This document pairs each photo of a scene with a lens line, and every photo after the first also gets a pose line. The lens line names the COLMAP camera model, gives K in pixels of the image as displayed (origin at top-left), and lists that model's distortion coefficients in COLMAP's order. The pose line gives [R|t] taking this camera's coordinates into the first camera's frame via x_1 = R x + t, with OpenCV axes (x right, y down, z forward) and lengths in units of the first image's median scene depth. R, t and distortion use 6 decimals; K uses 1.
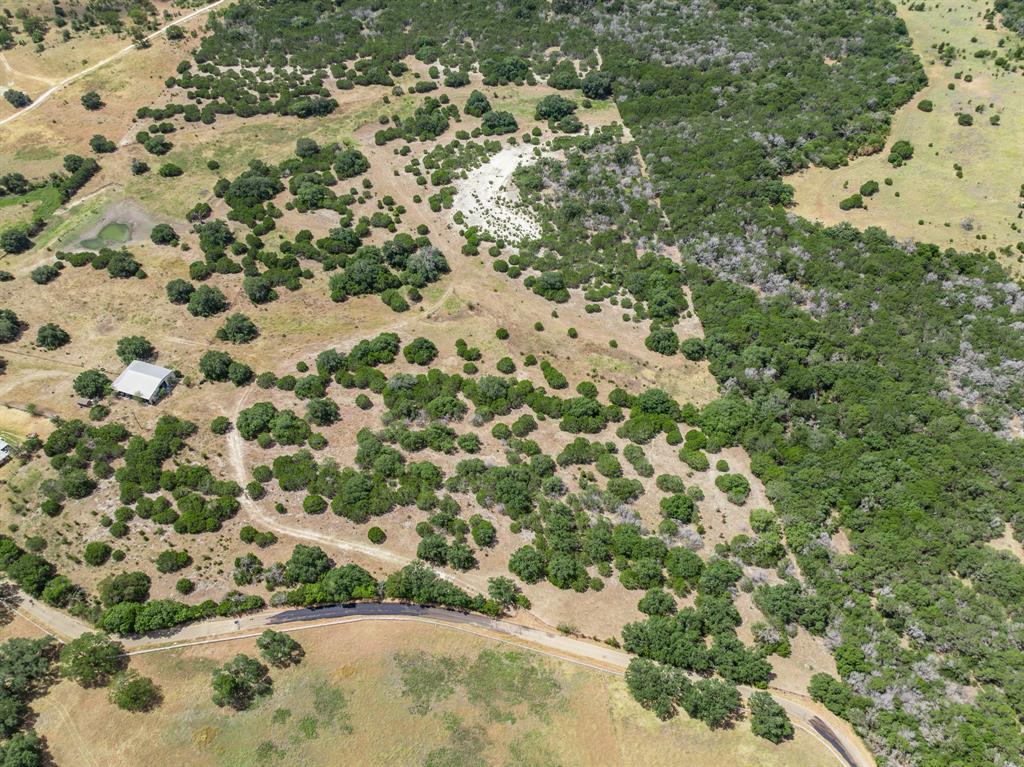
lens RADIAL K [[707.3, 0, 509.5], [0, 707.3, 386.1], [0, 0, 1]] dist [-0.029062, 0.015555]
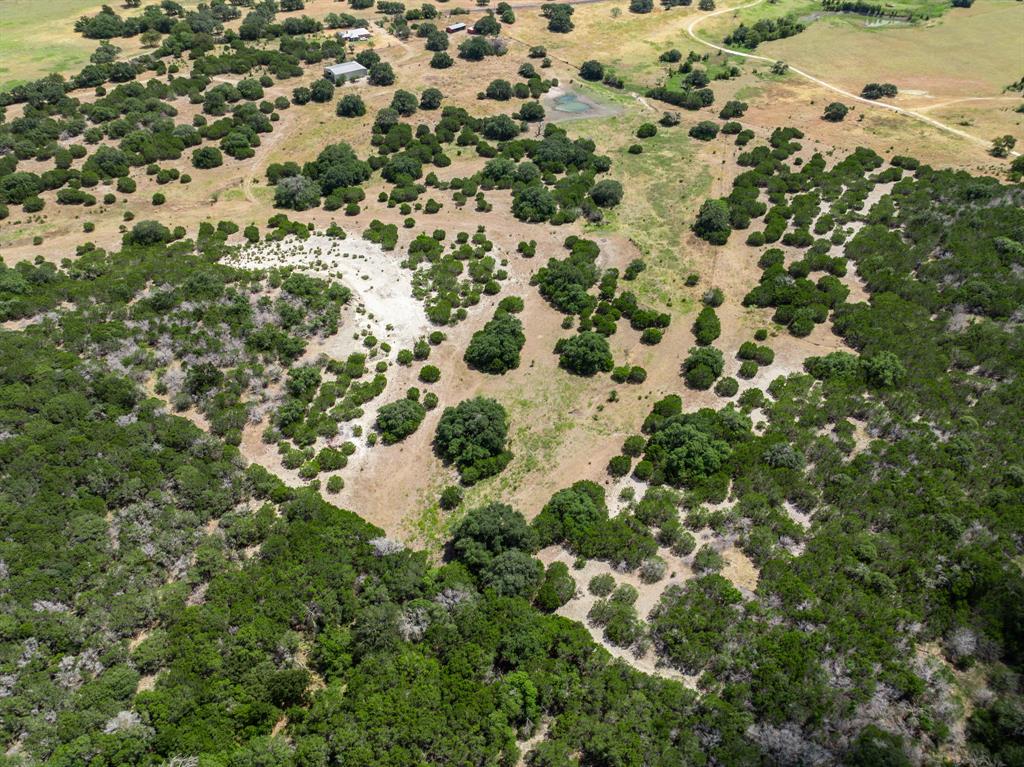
lens RADIAL K [[707.3, 0, 509.5], [0, 707.3, 386.1], [0, 0, 1]] dist [-0.029062, 0.015555]
pose [[-0.584666, 0.542437, -0.603264, 0.368066], [-0.618698, 0.182863, 0.764051, -0.912008], [0.524764, 0.819953, 0.228691, 1.077919]]
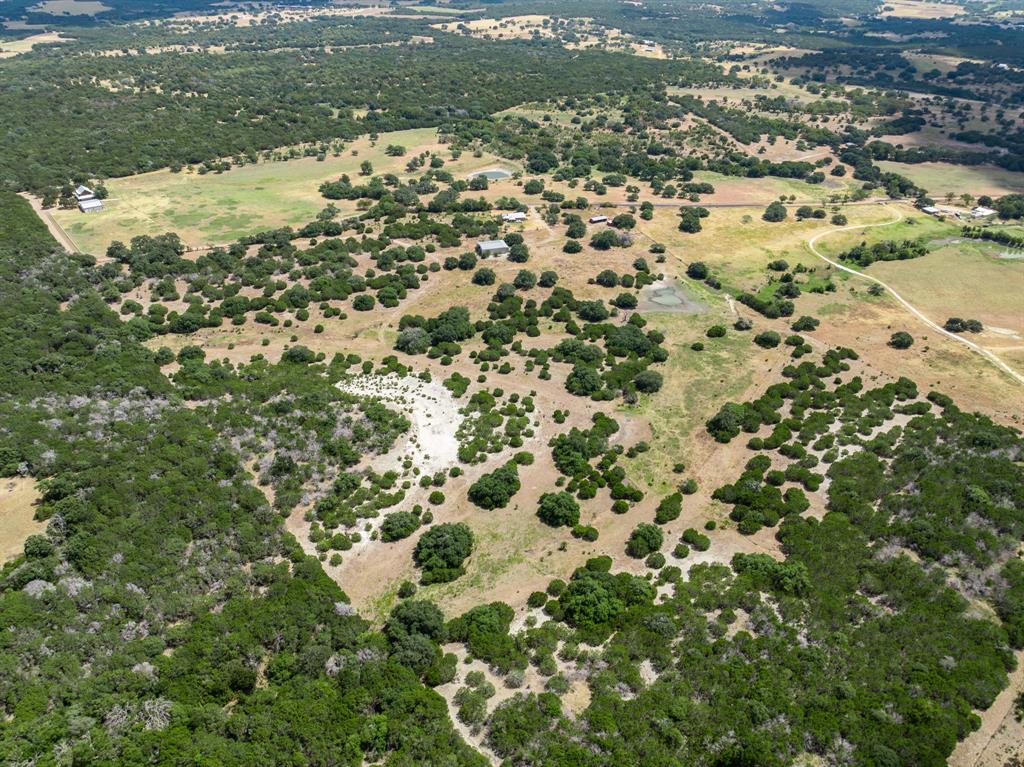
lens RADIAL K [[707.3, 0, 509.5], [0, 707.3, 386.1], [0, 0, 1]] dist [-0.029062, 0.015555]
pose [[-0.815174, 0.303120, -0.493569, 0.329797], [-0.443734, 0.220874, 0.868513, -1.166882], [0.372280, 0.927002, -0.045546, 1.120347]]
